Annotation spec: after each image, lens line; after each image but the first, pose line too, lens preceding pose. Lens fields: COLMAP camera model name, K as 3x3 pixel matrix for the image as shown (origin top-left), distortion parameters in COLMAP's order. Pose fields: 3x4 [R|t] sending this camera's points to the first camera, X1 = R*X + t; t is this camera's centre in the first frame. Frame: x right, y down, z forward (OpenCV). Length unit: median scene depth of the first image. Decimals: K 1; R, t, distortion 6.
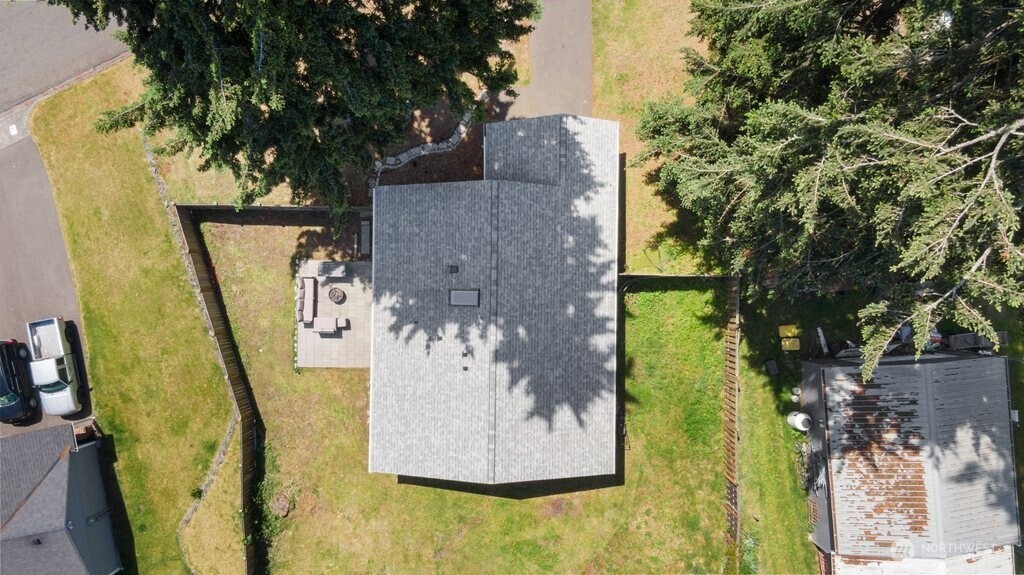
lens RADIAL K [[646.3, 0, 513.6], [0, 646.3, 281.2], [0, 0, 1]] dist [0.000481, -0.006583]
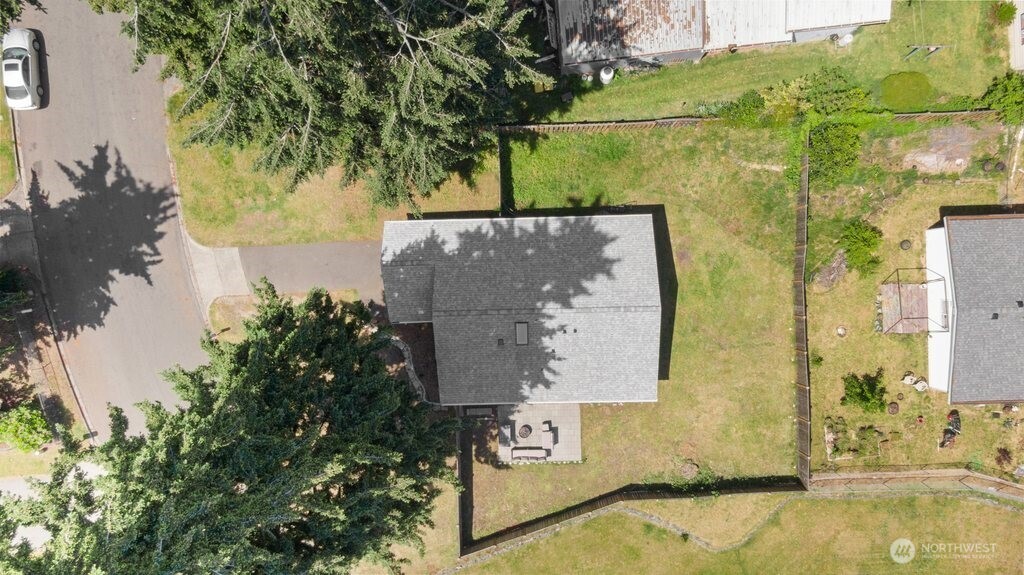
lens RADIAL K [[646.3, 0, 518.0], [0, 646.3, 292.8], [0, 0, 1]] dist [0.000481, -0.006583]
pose [[-0.036117, -0.999302, -0.009563, 0.018705], [0.999341, -0.036081, -0.003926, 0.024967], [0.003579, -0.009699, 0.999947, -0.309410]]
